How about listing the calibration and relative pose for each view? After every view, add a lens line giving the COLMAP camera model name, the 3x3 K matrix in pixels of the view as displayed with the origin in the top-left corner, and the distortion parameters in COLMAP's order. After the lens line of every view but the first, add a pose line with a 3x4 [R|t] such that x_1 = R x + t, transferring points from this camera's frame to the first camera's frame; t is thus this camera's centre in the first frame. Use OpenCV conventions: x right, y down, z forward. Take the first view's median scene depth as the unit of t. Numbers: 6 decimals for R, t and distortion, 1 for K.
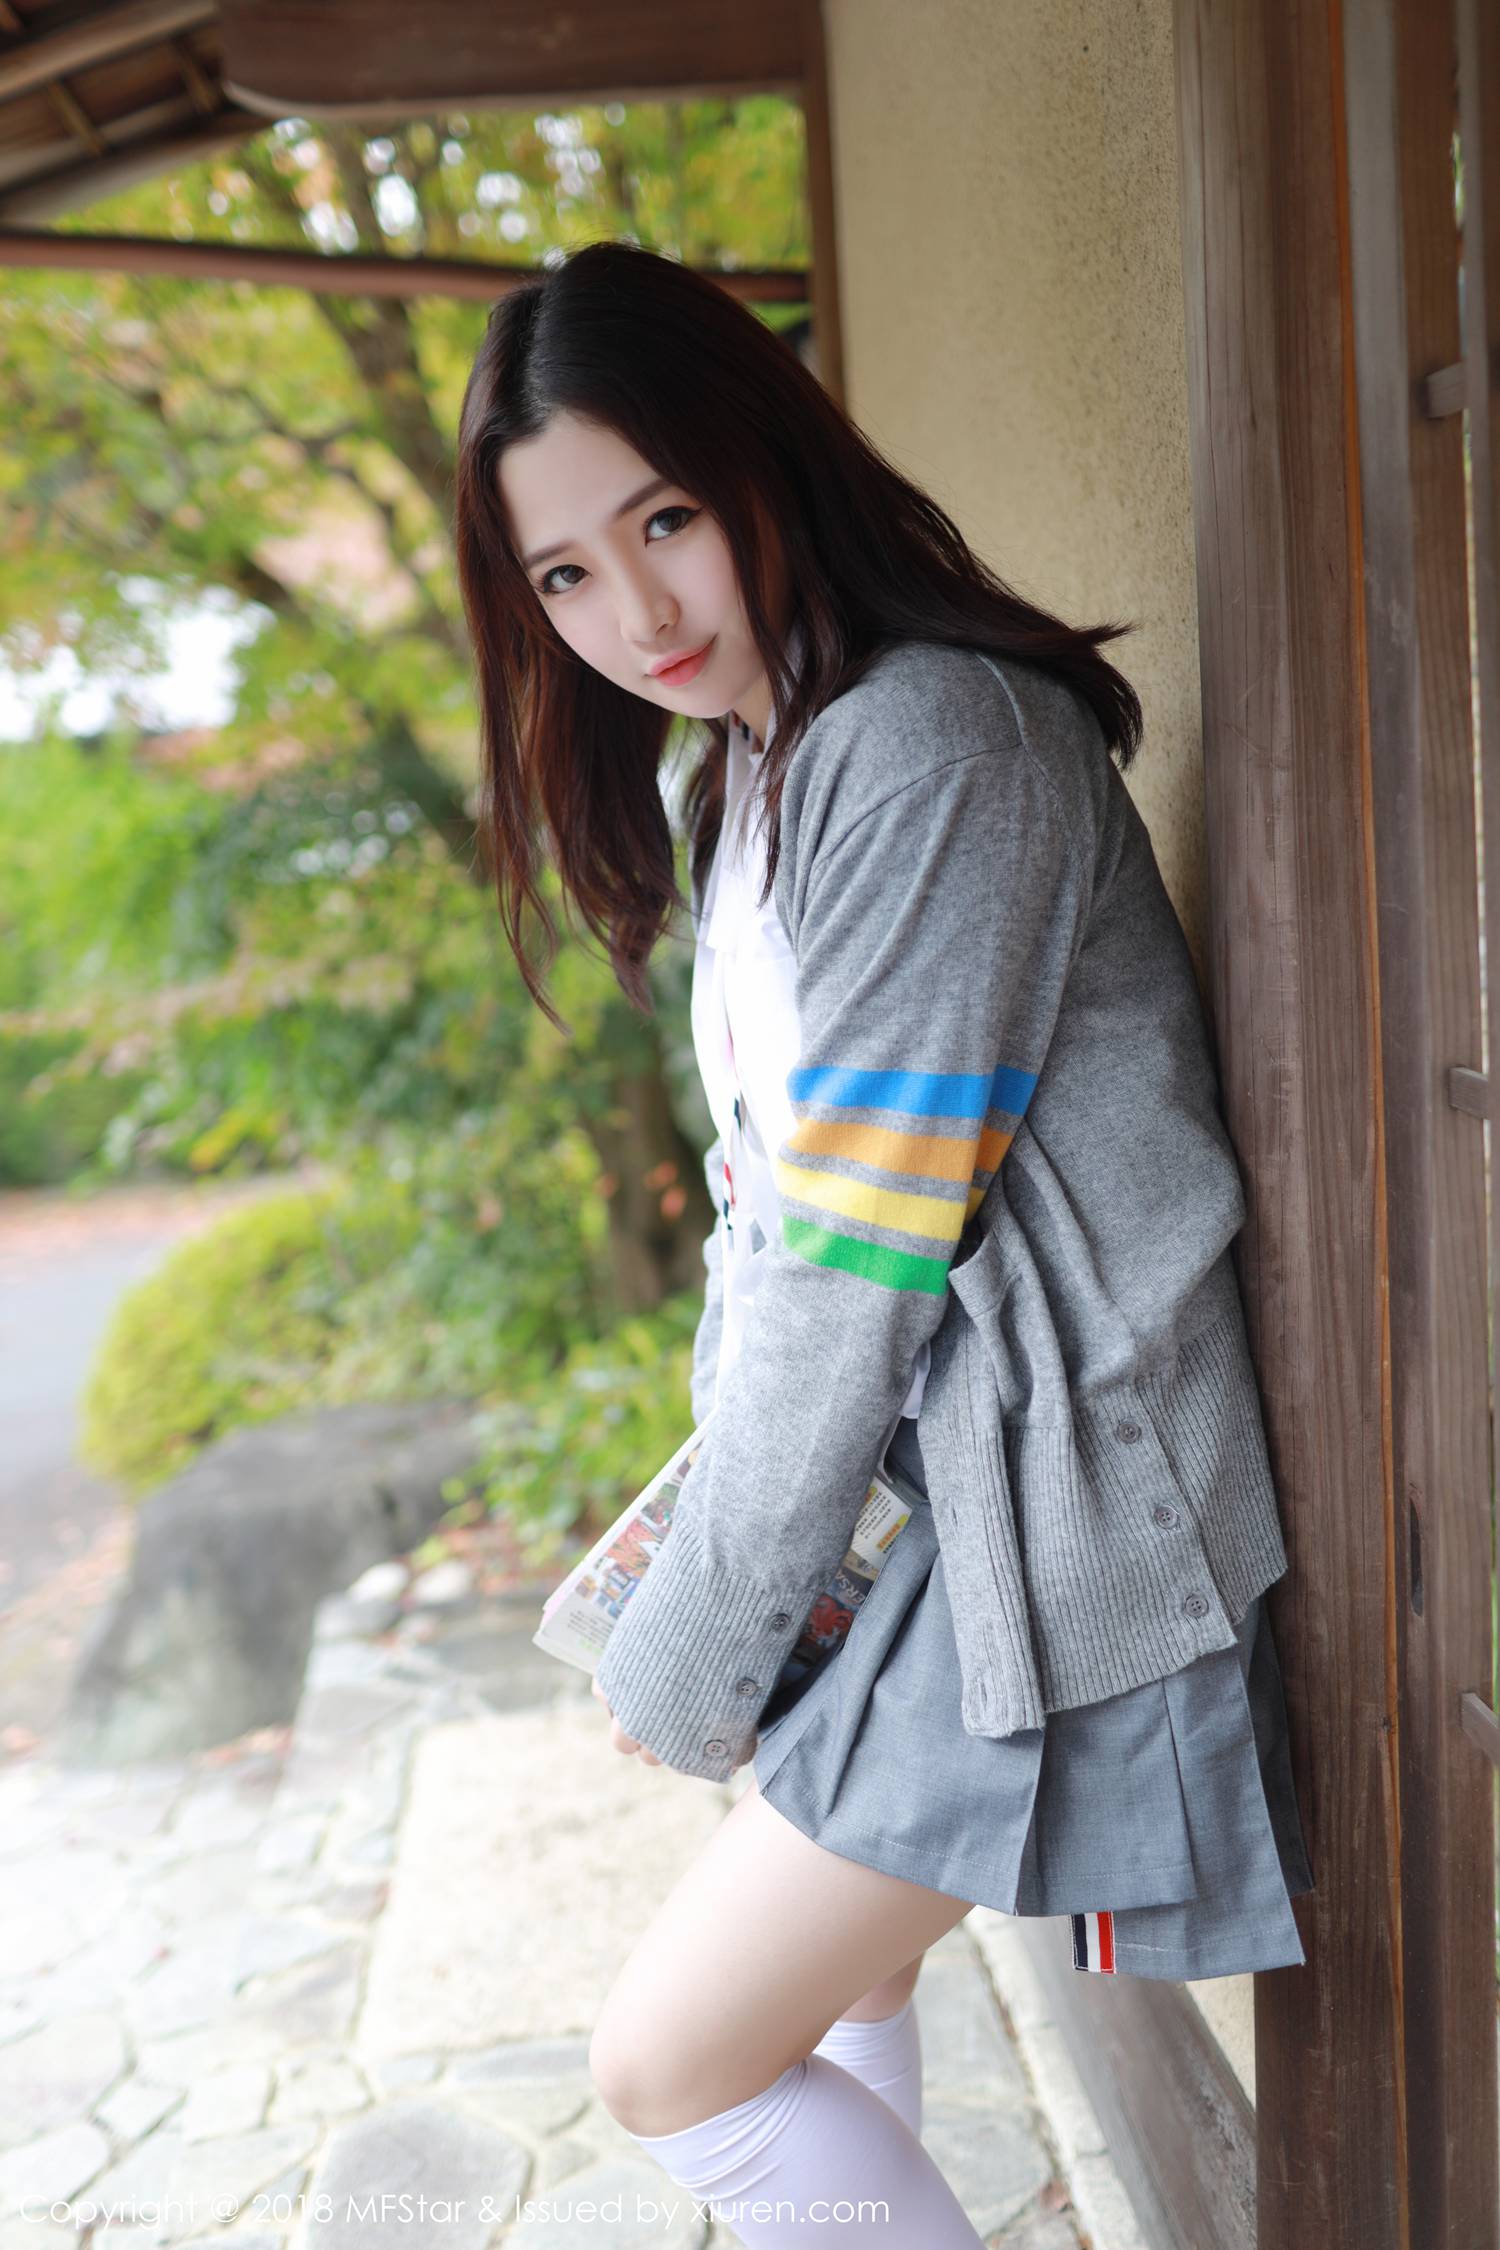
lens RADIAL K [[2184.0, 0, 755.0], [0, 2184.0, 1129.1], [0, 0, 1]] dist [-0.036326, 0.000000]
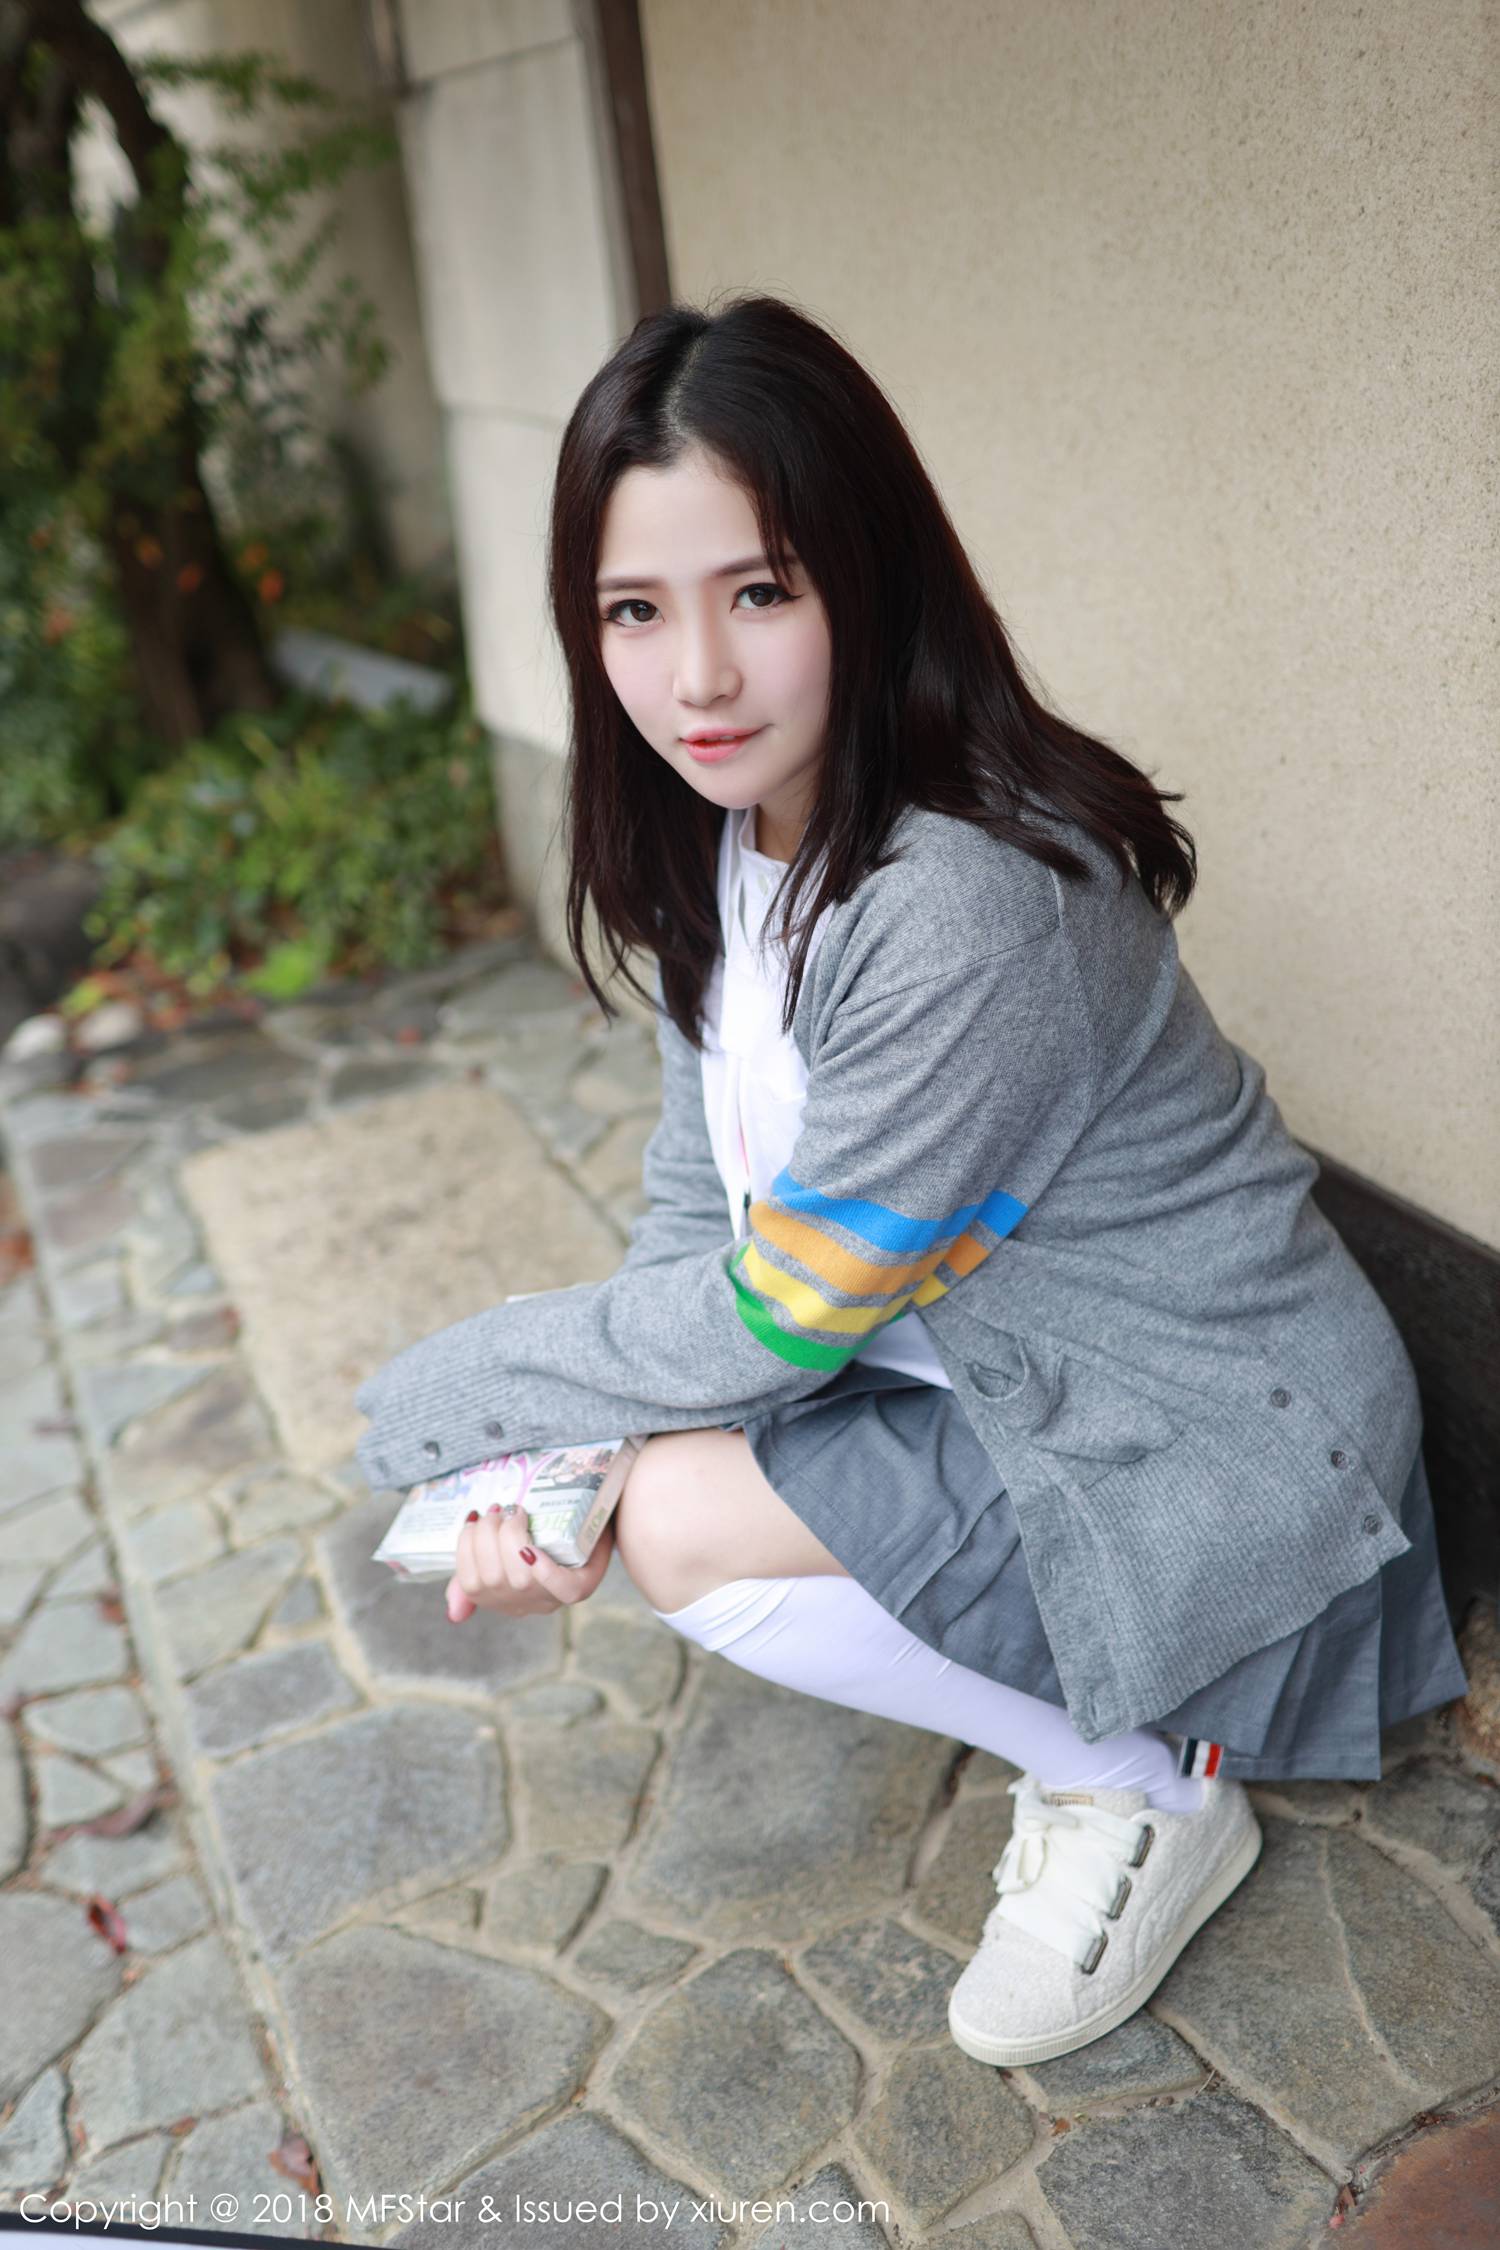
lens RADIAL K [[2184.0, 0, 746.9], [0, 2184.0, 1108.9], [0, 0, 1]] dist [-0.036326, 0.000000]
pose [[0.945477, -0.161455, 0.282852, -0.231087], [0.092439, 0.965790, 0.242291, 0.070604], [-0.312294, -0.202934, 0.928057, 0.106839]]
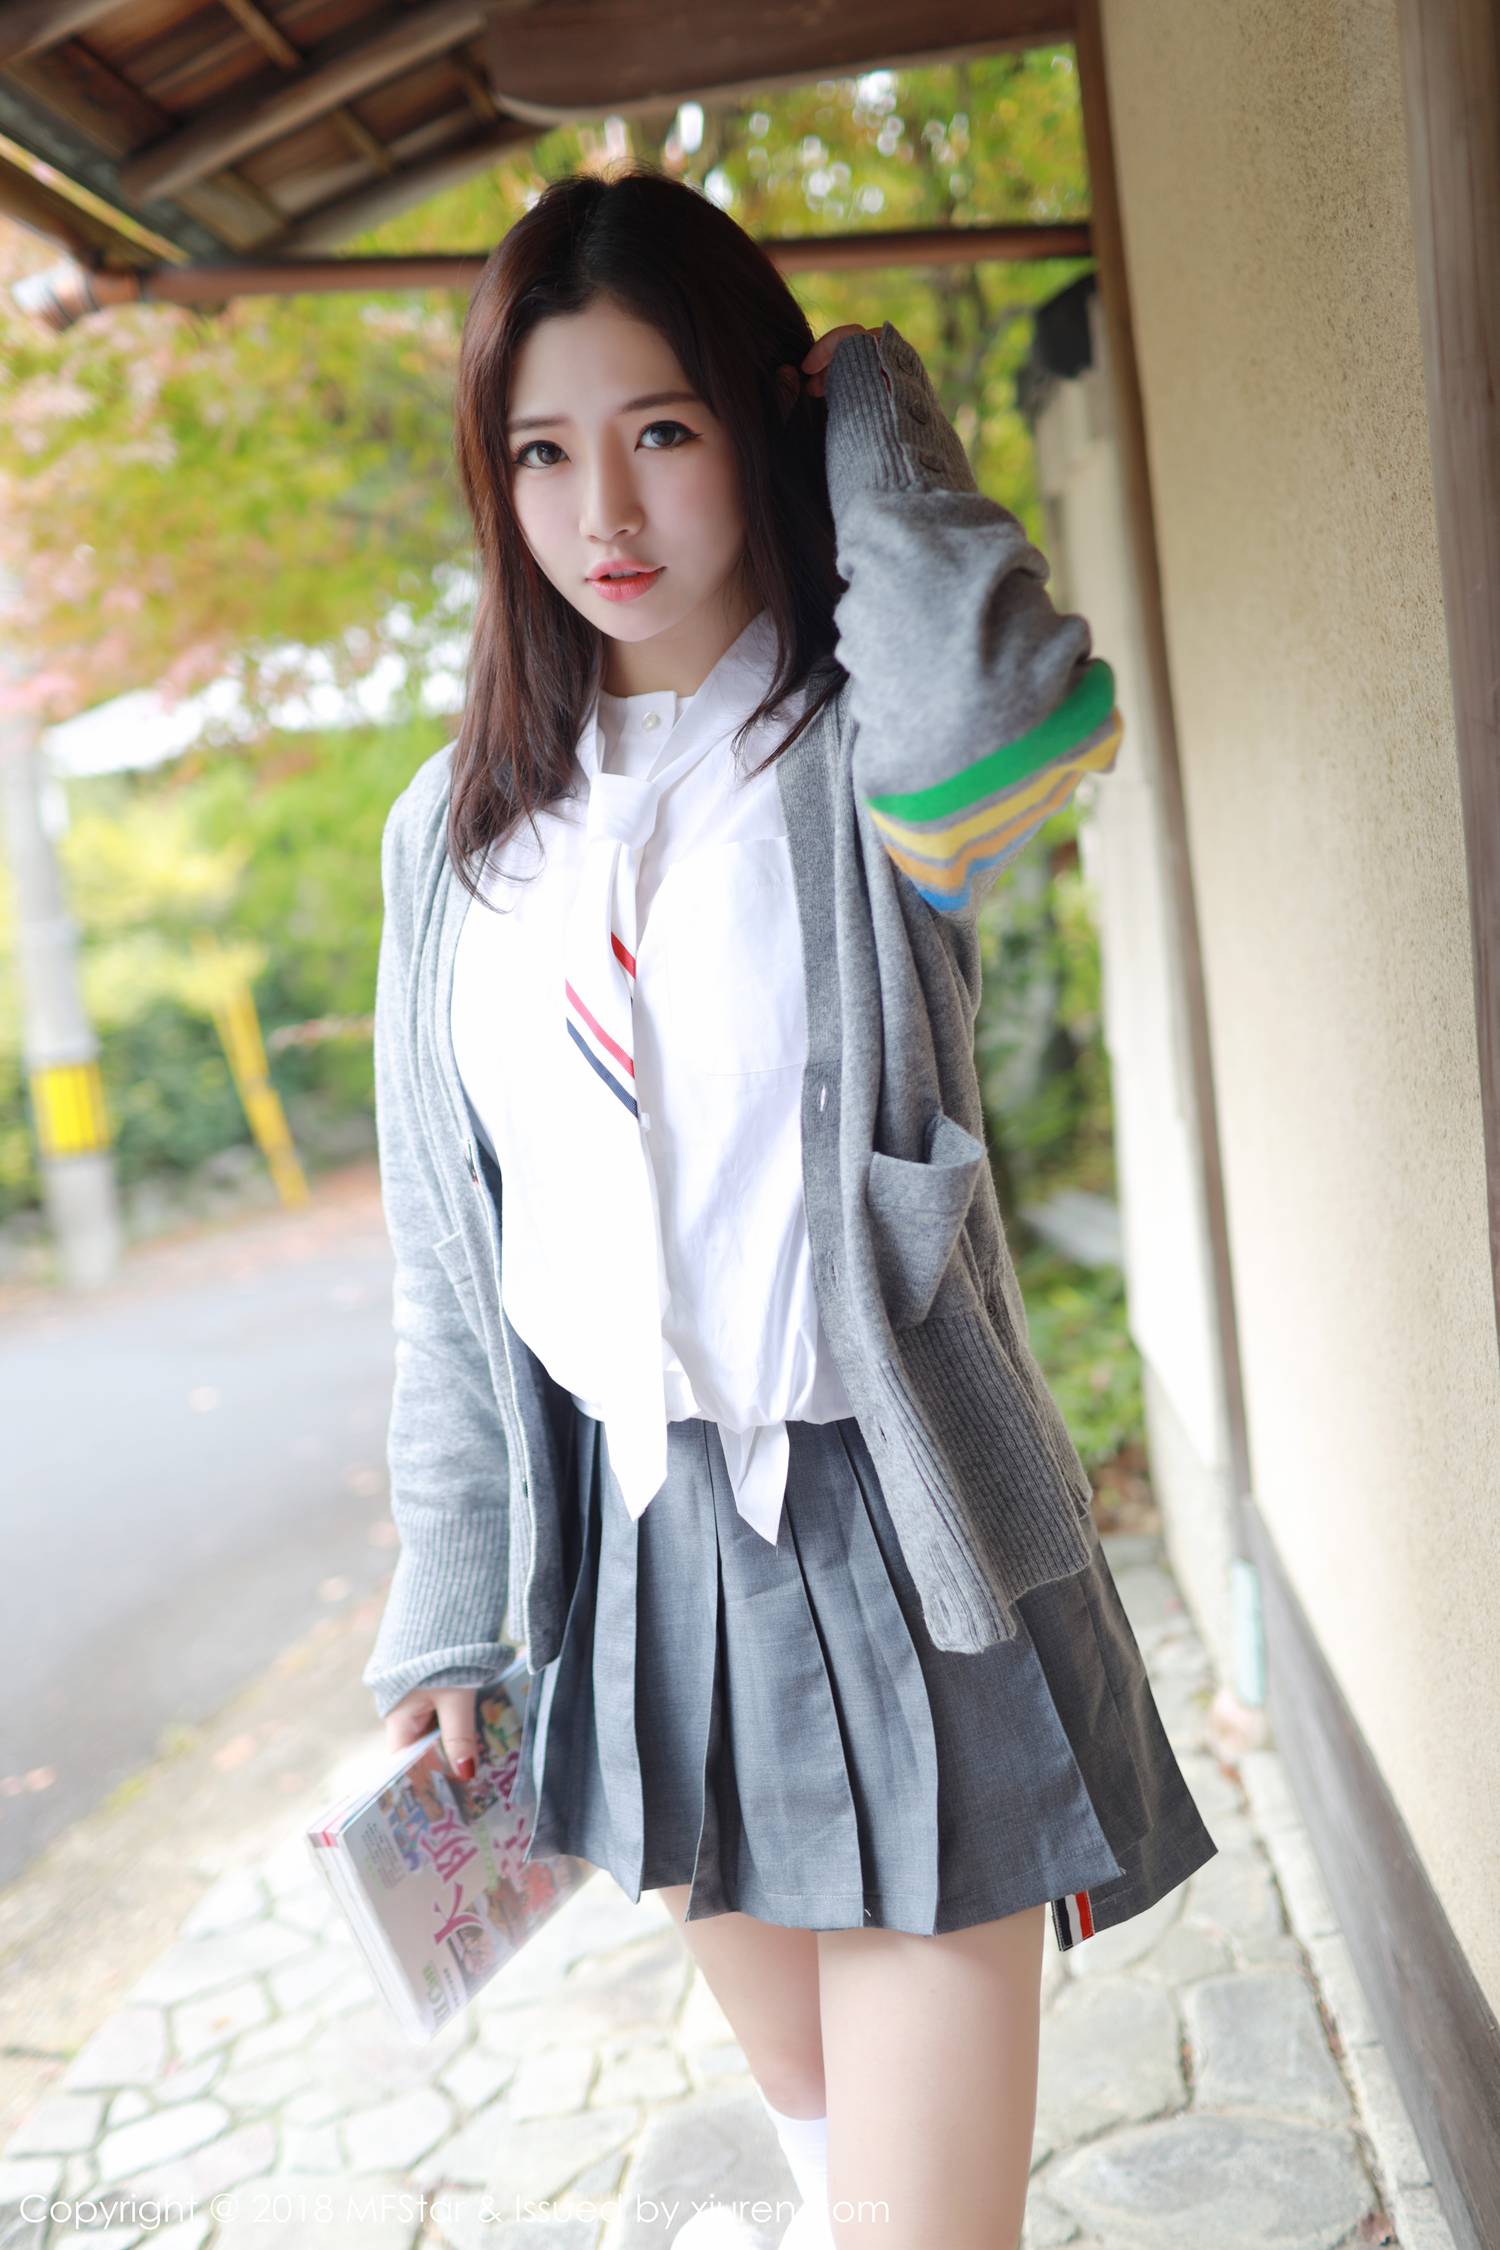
lens RADIAL K [[2184.0, 0, 743.9], [0, 2184.0, 1131.8], [0, 0, 1]] dist [-0.036326, 0.000000]
pose [[0.984269, -0.025400, -0.174843, 0.034101], [0.029799, 0.999301, 0.022579, -0.020564], [0.174148, -0.027434, 0.984337, 0.013740]]
